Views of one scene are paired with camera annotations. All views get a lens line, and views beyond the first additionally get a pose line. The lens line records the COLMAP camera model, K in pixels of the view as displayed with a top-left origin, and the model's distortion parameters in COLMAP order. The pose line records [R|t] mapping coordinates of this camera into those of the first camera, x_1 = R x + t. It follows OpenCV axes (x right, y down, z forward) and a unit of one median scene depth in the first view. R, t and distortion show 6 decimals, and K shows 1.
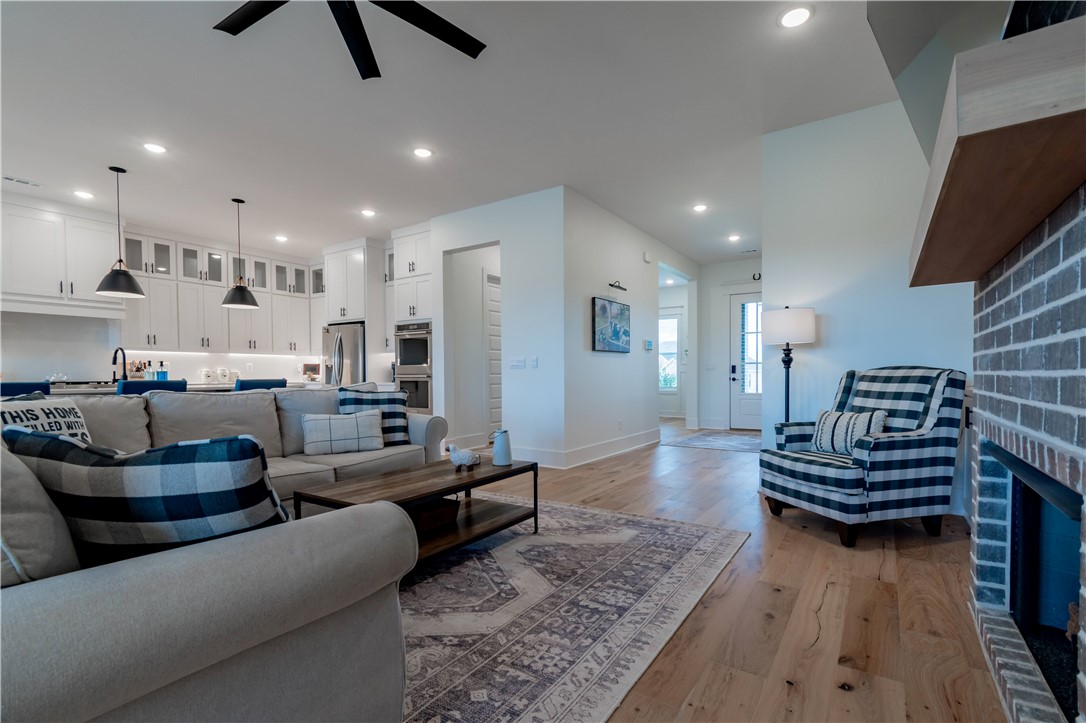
lens RADIAL K [[488.3, 0, 586.4], [0, 488.3, 385.9], [0, 0, 1]] dist [-0.001591, -0.000021]
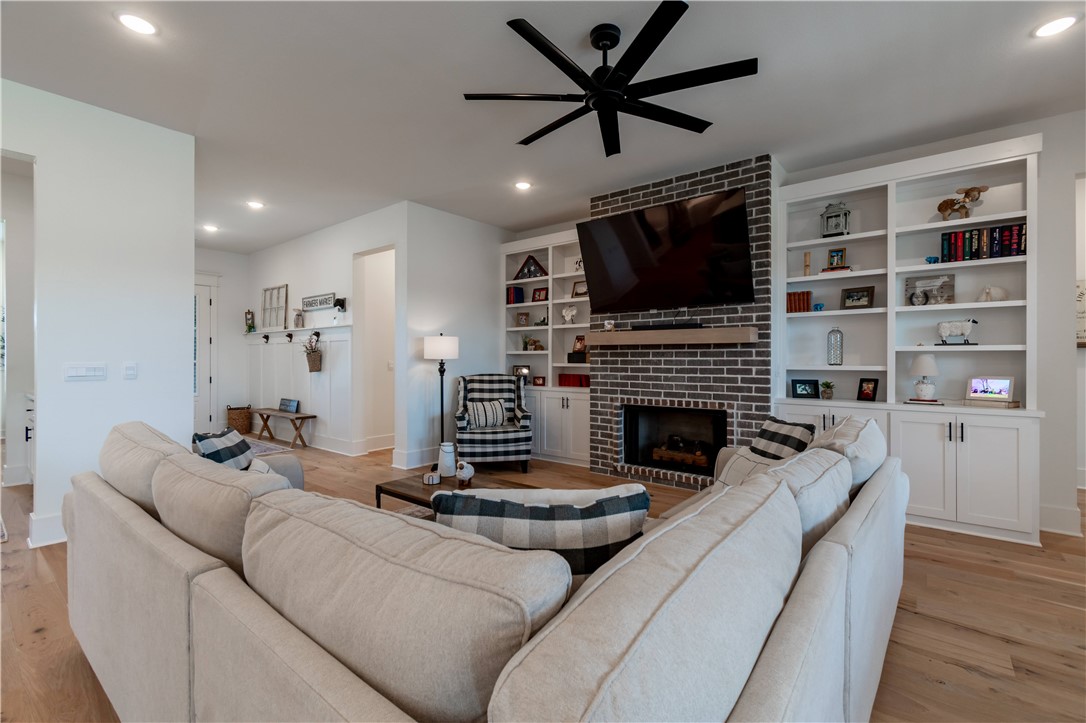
lens RADIAL K [[479.4, 0, 543.0], [0, 479.4, 361.5], [0, 0, 1]] dist [0.000645, -0.000041]
pose [[0.148282, 0.000990, 0.988945, -1.241180], [0.020012, 0.999792, -0.004002, -0.086753], [-0.988743, 0.020384, 0.148231, 0.637617]]
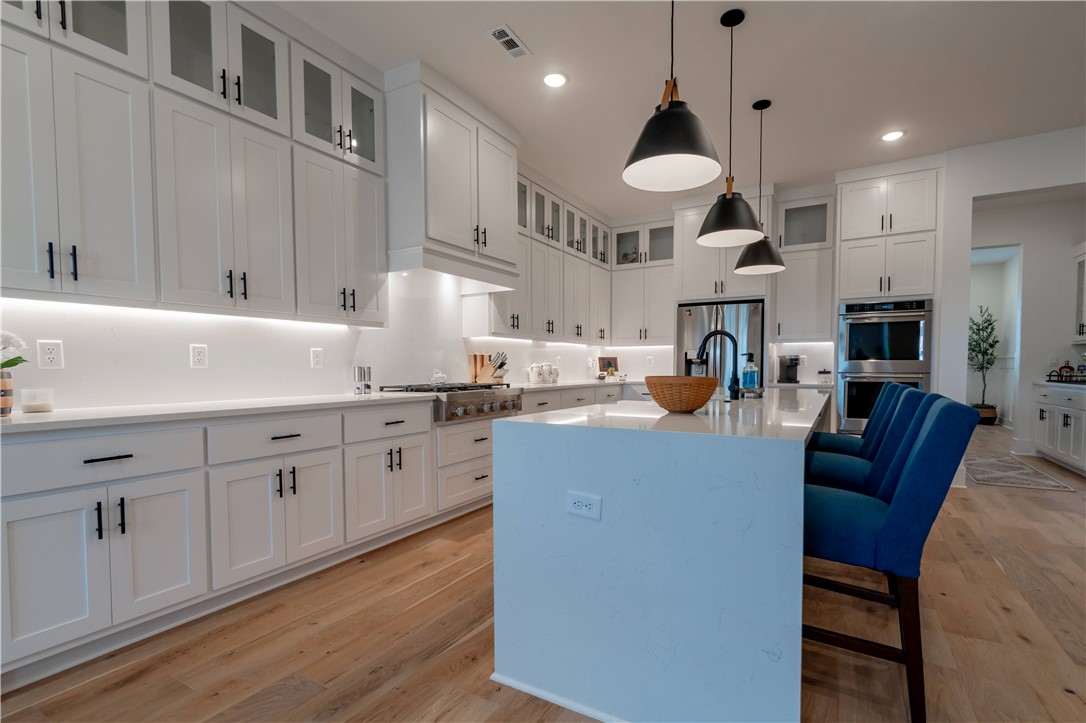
lens RADIAL K [[488.3, 0, 586.4], [0, 488.3, 385.9], [0, 0, 1]] dist [-0.001591, -0.000021]
pose [[0.998554, 0.002595, 0.053693, -1.828998], [-0.003383, 0.999888, 0.014598, -0.029677], [-0.053649, -0.014759, 0.998451, 0.676690]]
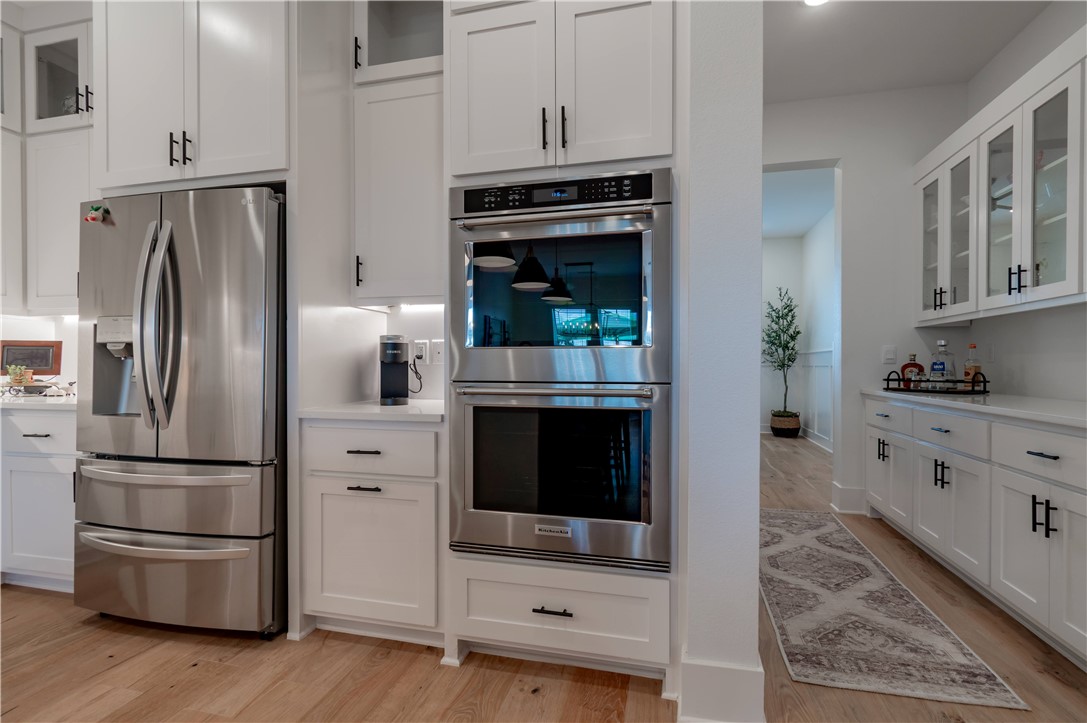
lens RADIAL K [[476.8, 0, 563.6], [0, 476.8, 365.6], [0, 0, 1]] dist [0.014417, 0.000050]
pose [[0.951624, 0.004084, 0.307237, -0.938264], [0.002425, 0.999781, -0.020802, -0.060225], [-0.307254, 0.020541, 0.951406, 1.691634]]
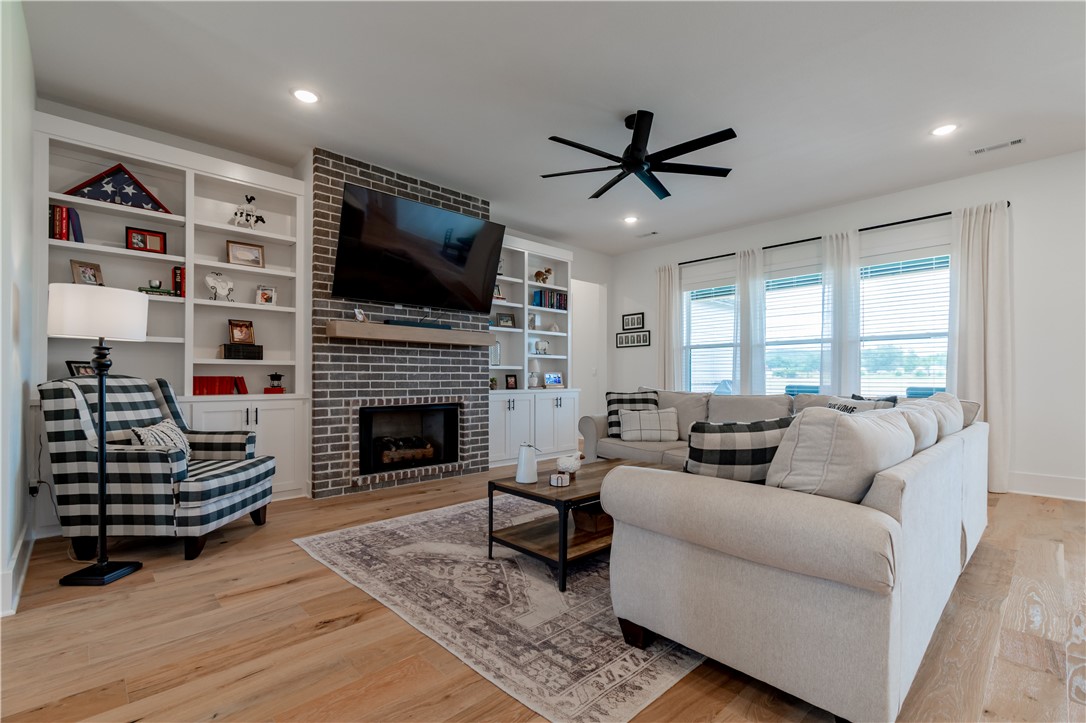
lens RADIAL K [[491.4, 0, 550.7], [0, 491.4, 376.2], [0, 0, 1]] dist [0.001724, -0.000141]
pose [[-0.963297, 0.002659, 0.268424, -0.478068], [0.007842, 0.999803, 0.018240, -0.055625], [-0.268322, 0.019675, -0.963128, 1.934703]]
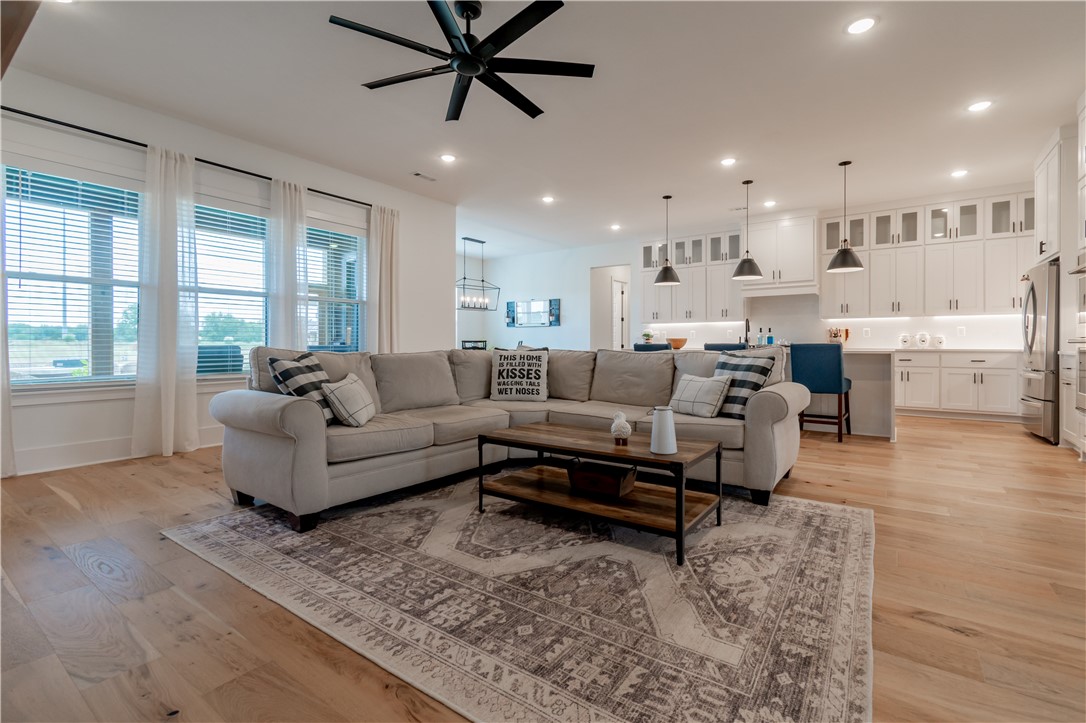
lens RADIAL K [[491.2, 0, 540.1], [0, 491.2, 345.5], [0, 0, 1]] dist [0.005647, 0.000197]
pose [[-0.087844, 0.007335, -0.996107, 0.634909], [-0.022571, 0.999701, 0.009352, -0.010804], [0.995878, 0.023305, -0.087652, 0.901272]]
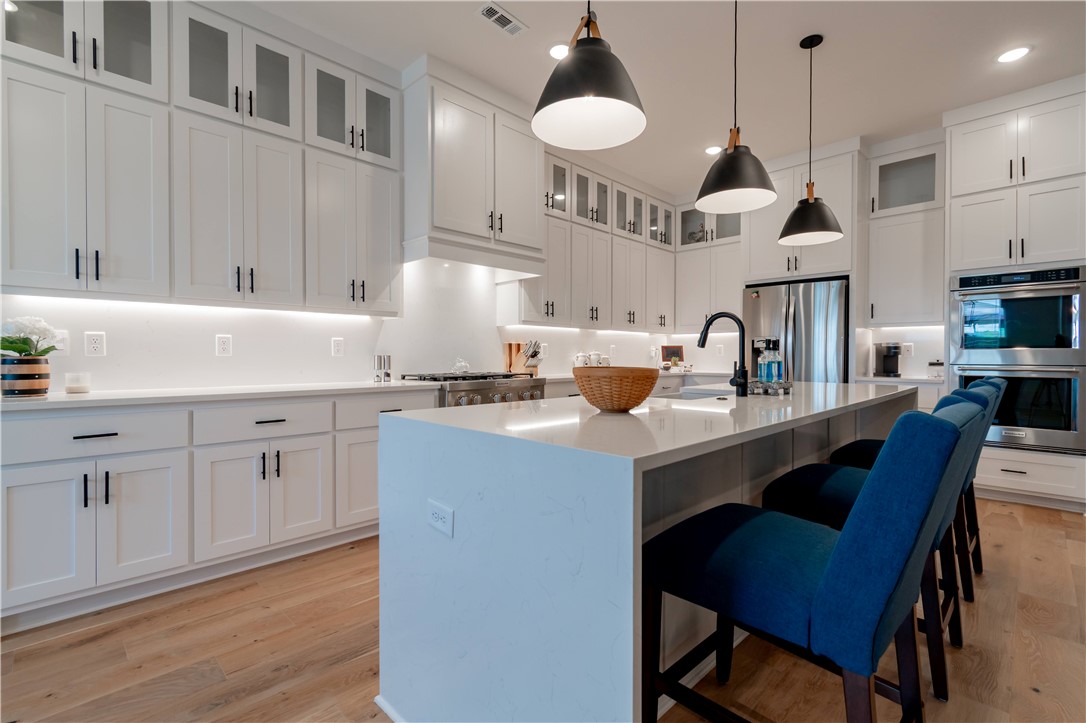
lens RADIAL K [[493.1, 0, 570.0], [0, 493.1, 359.9], [0, 0, 1]] dist [-0.000085, -0.000635]
pose [[0.975869, 0.008689, -0.218183, -1.589283], [-0.012311, 0.999808, -0.015247, -0.032596], [0.218008, 0.017565, 0.975789, 0.782997]]
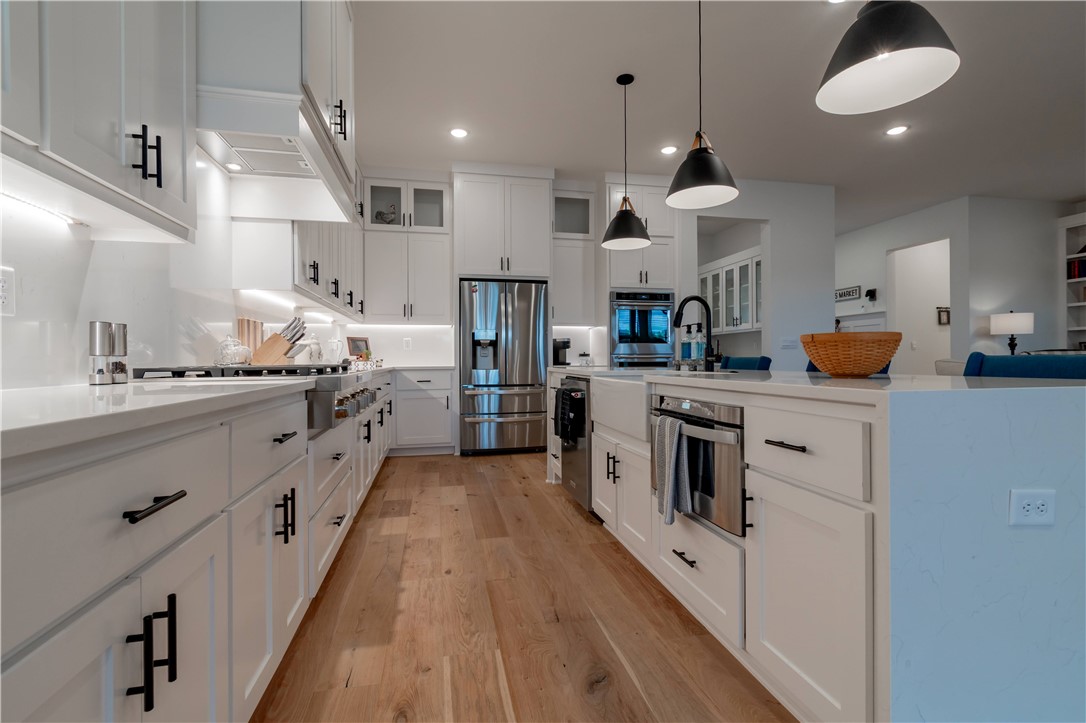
lens RADIAL K [[478.8, 0, 527.2], [0, 478.8, 357.9], [0, 0, 1]] dist [-0.001842, -0.000329]
pose [[0.737704, 0.004363, 0.675110, -2.304304], [0.018240, 0.999485, -0.026391, 0.001296], [-0.674878, 0.031783, 0.737245, 1.190339]]
